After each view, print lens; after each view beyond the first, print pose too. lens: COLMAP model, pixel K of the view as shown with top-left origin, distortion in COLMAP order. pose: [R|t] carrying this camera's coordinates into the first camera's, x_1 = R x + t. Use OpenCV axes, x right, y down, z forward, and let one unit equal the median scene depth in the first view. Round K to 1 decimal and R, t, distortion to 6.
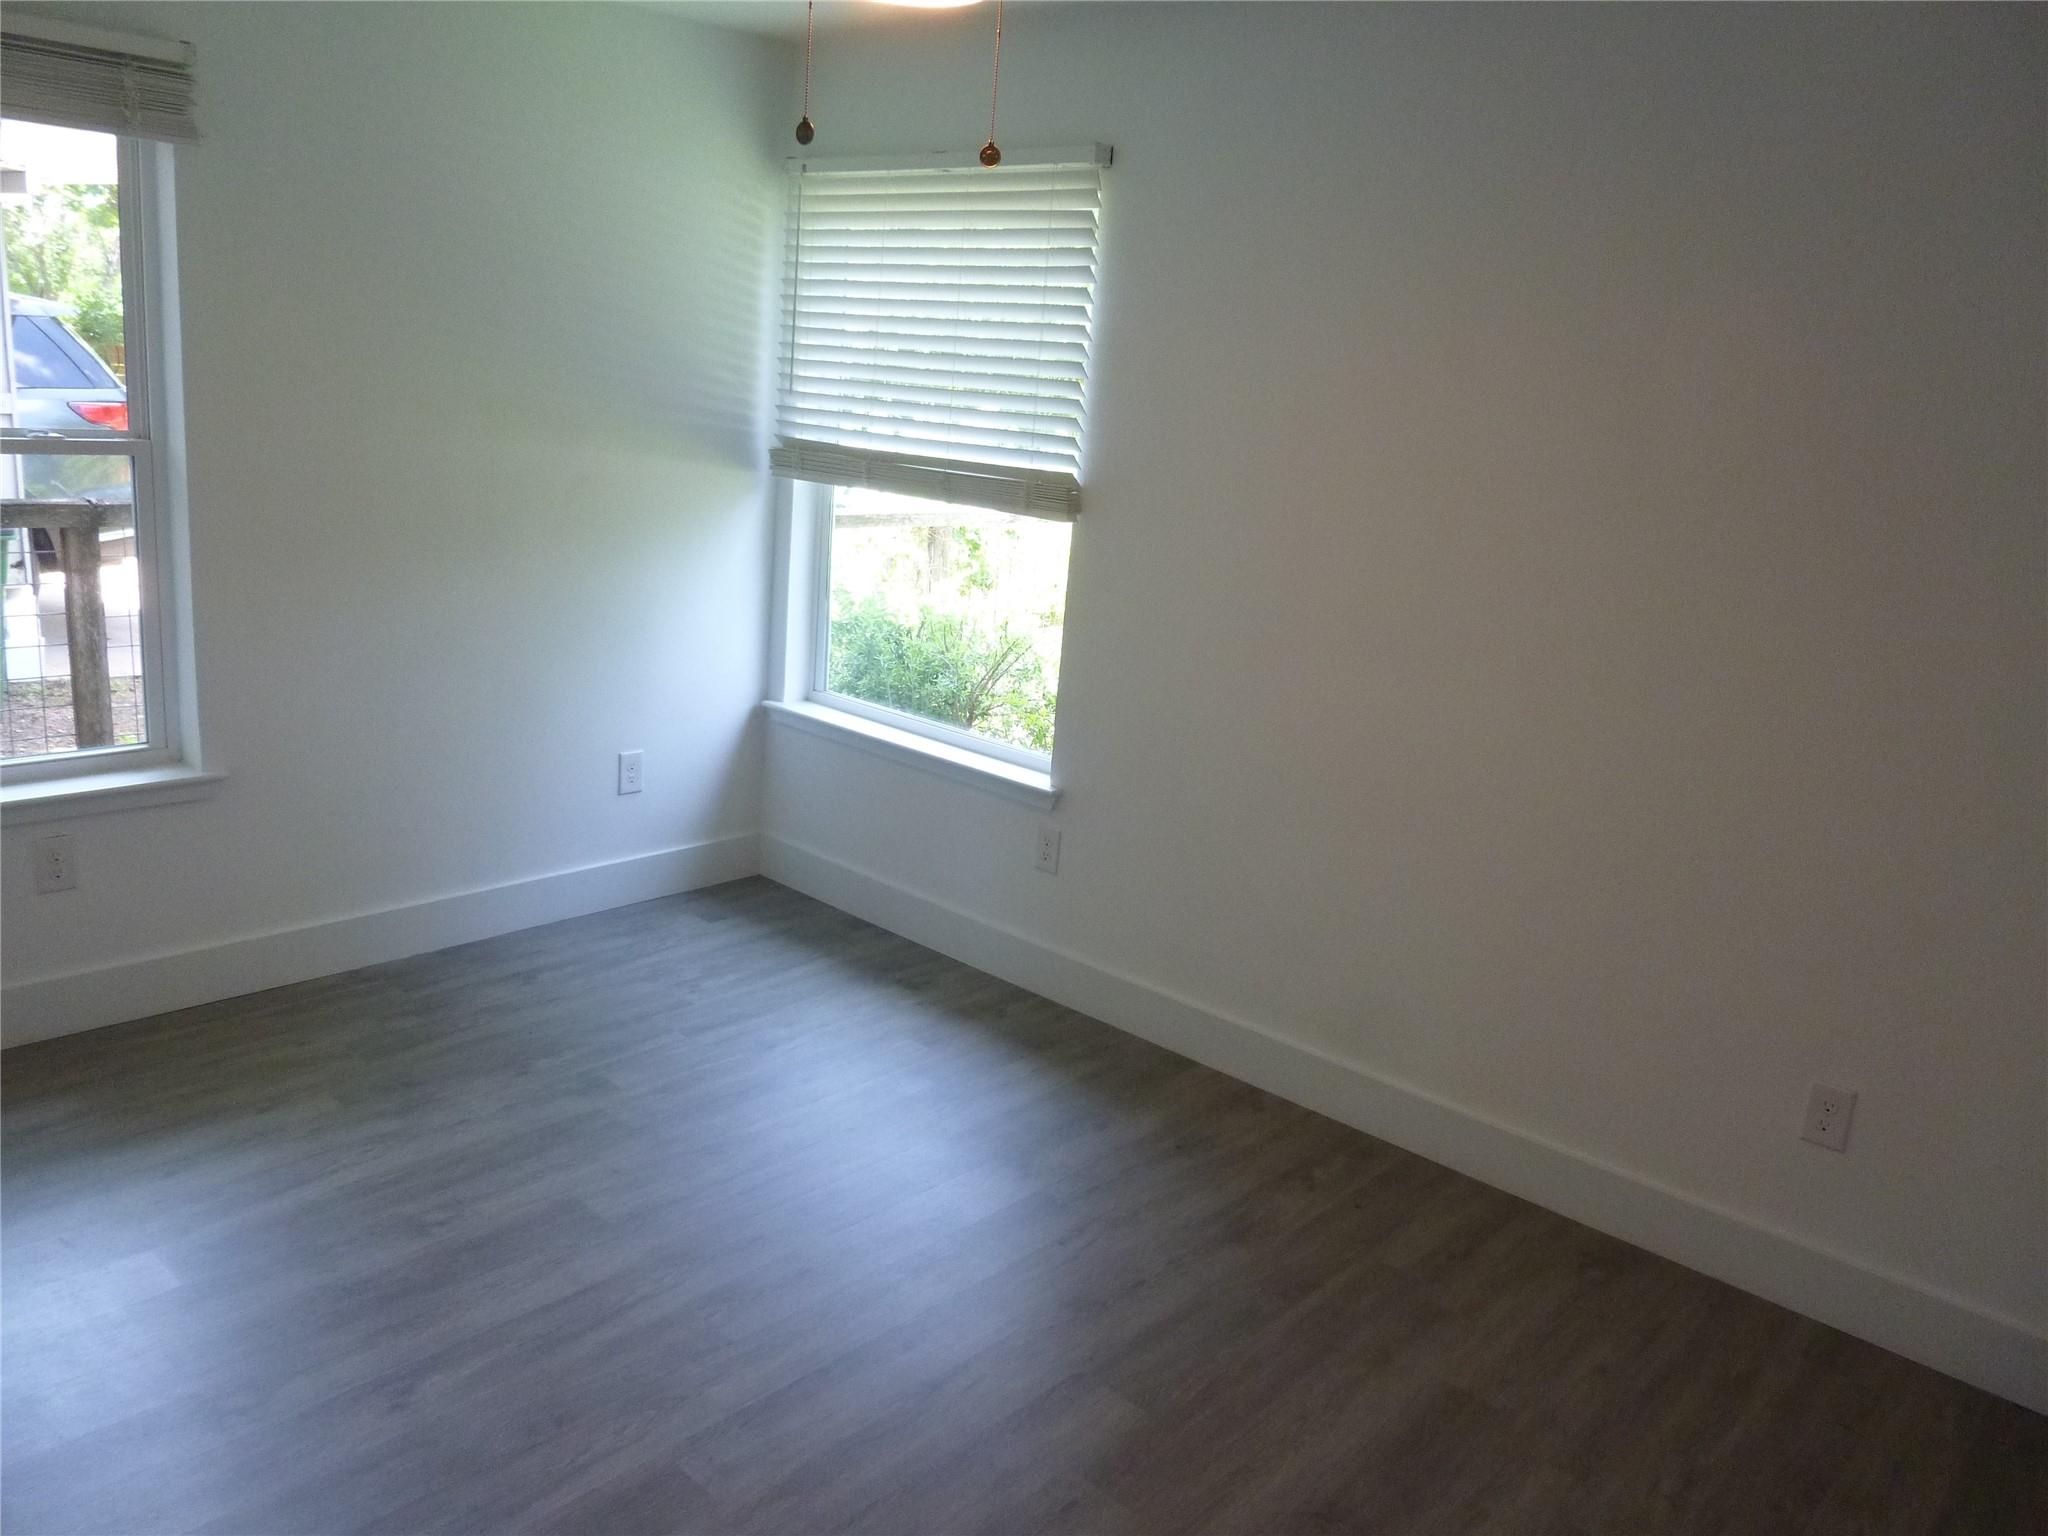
lens RADIAL K [[1583.5, 0, 1034.0], [0, 1583.5, 763.7], [0, 0, 1]] dist [-0.058678, 0.053522]
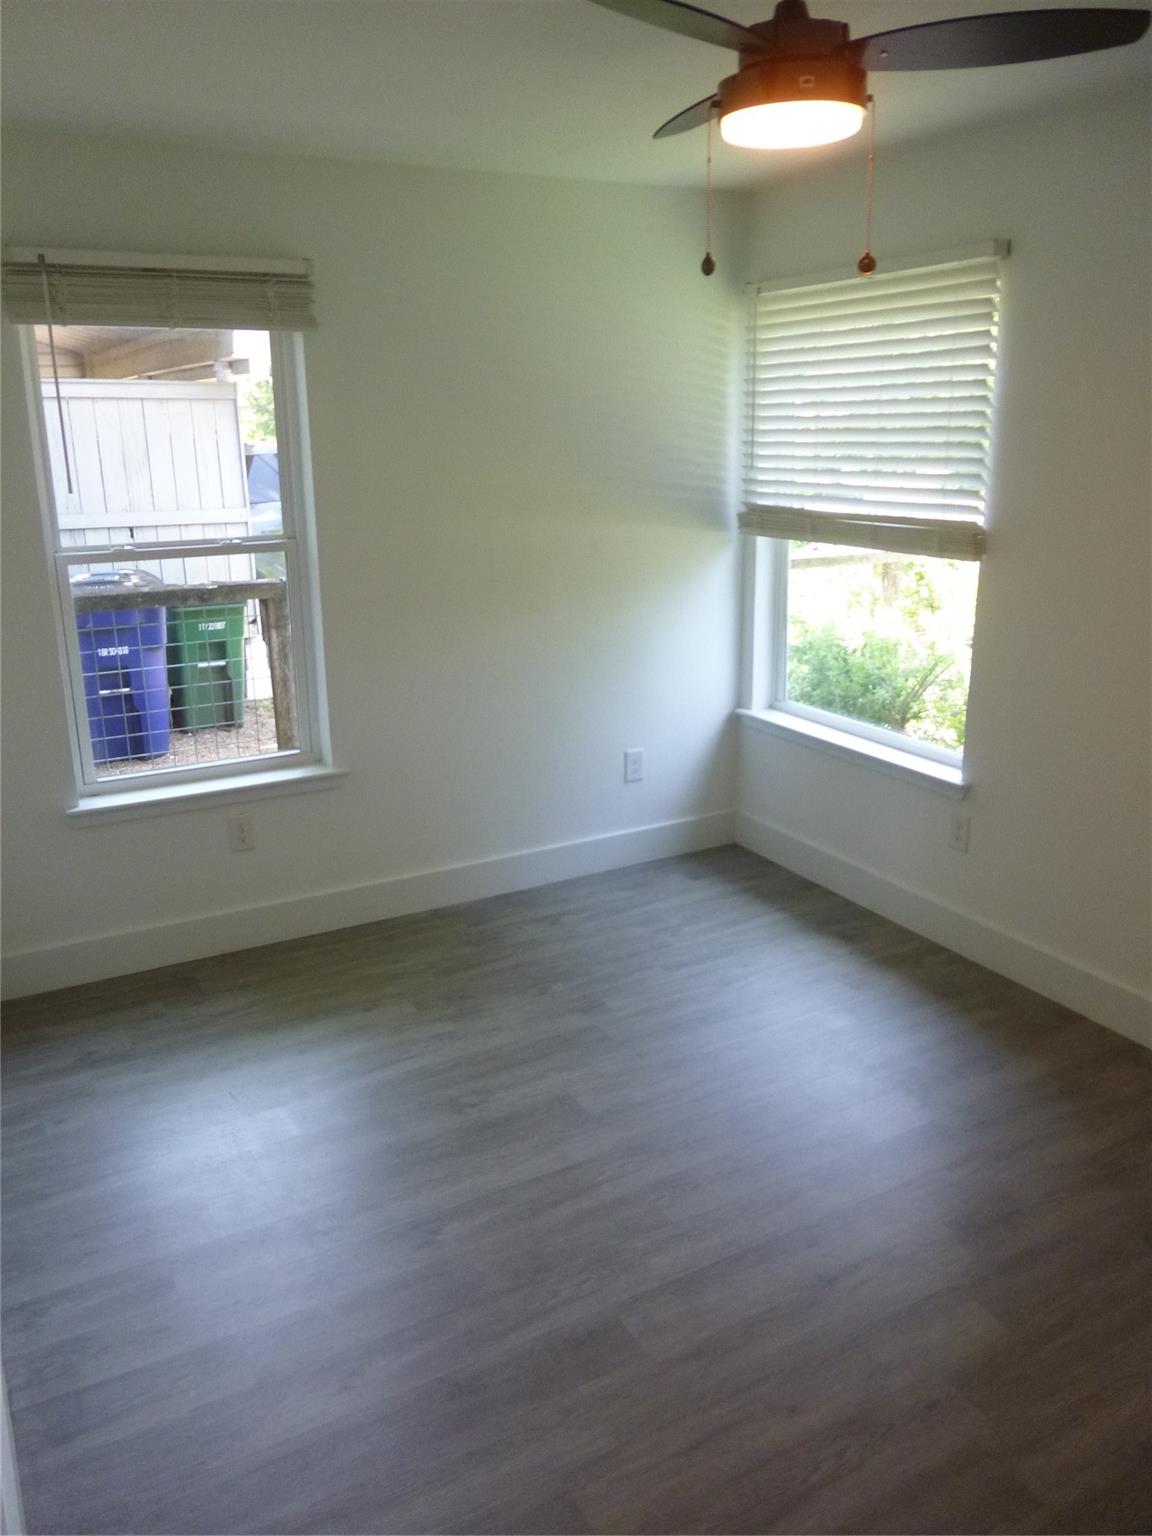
lens RADIAL K [[1187.6, 0, 568.2], [0, 1187.6, 770.2], [0, 0, 1]] dist [-0.058678, 0.053522]
pose [[0.939732, 0.003501, -0.341894, 0.036560], [0.005188, 0.999686, 0.024497, -0.016937], [0.341873, -0.024794, 0.939419, 0.048231]]
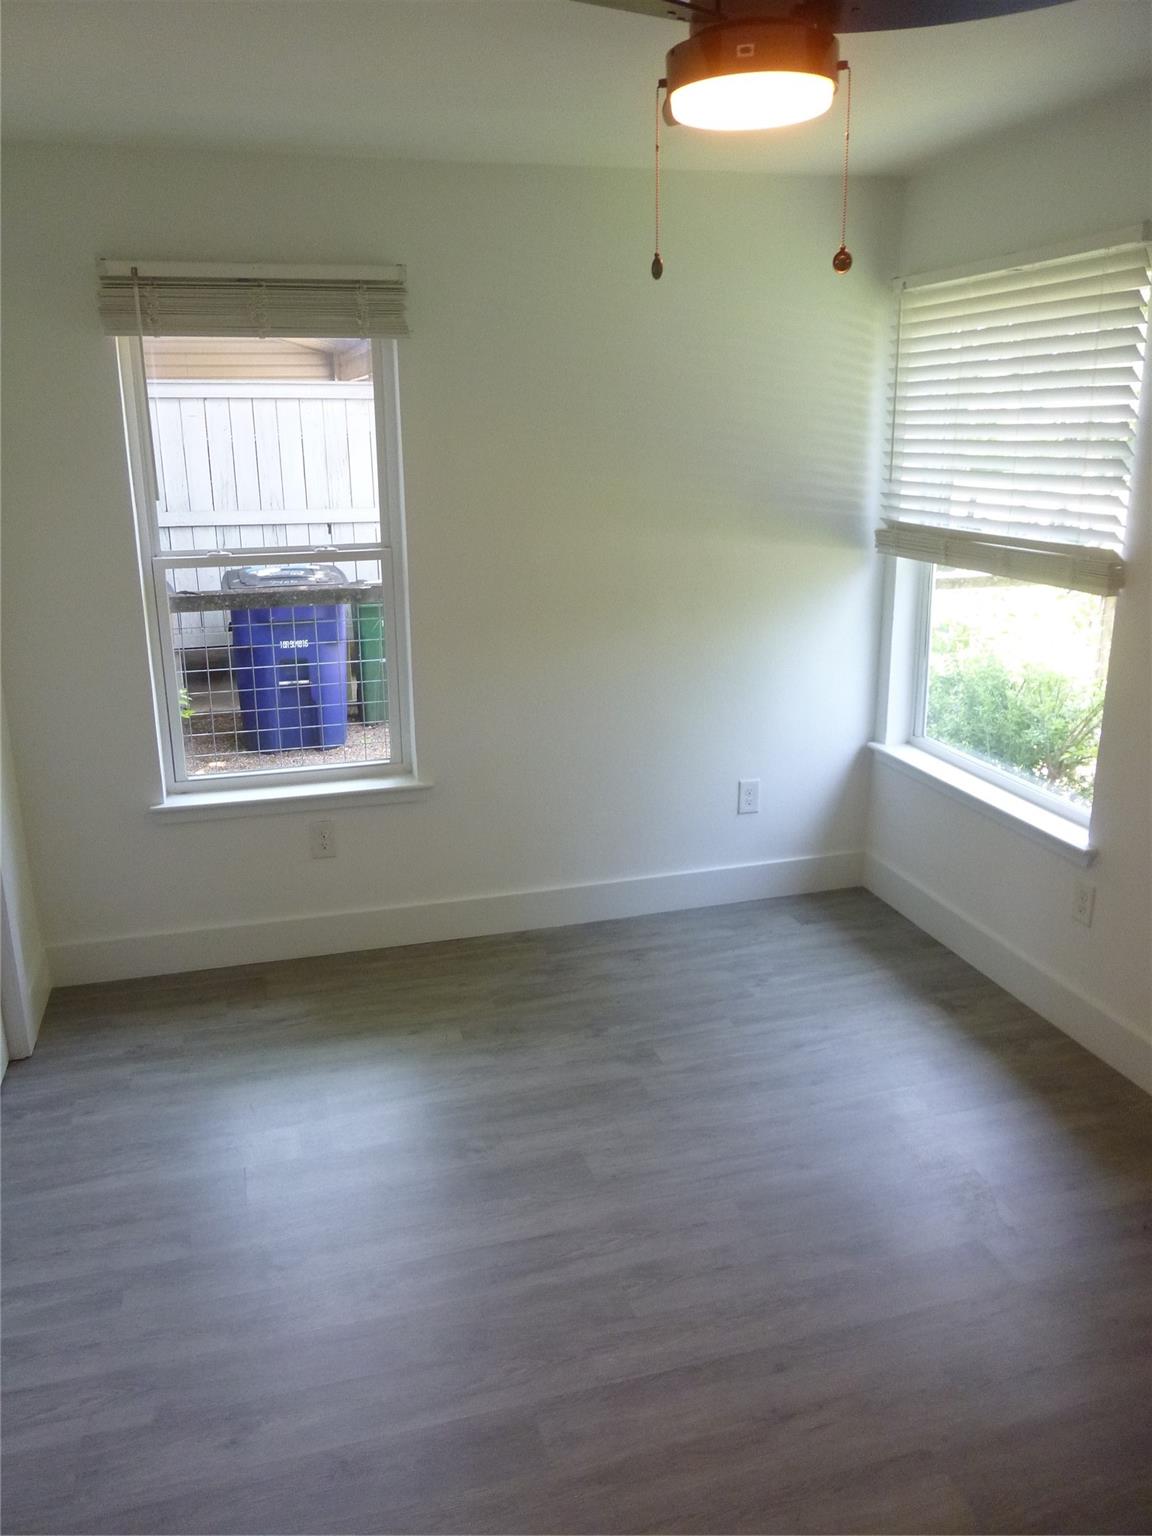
lens RADIAL K [[1187.6, 0, 568.2], [0, 1187.6, 770.2], [0, 0, 1]] dist [-0.058678, 0.053522]
pose [[0.841054, 0.064169, -0.537132, 0.137721], [-0.054388, 0.997939, 0.034057, -0.043308], [0.538210, 0.000569, 0.842810, 0.150984]]
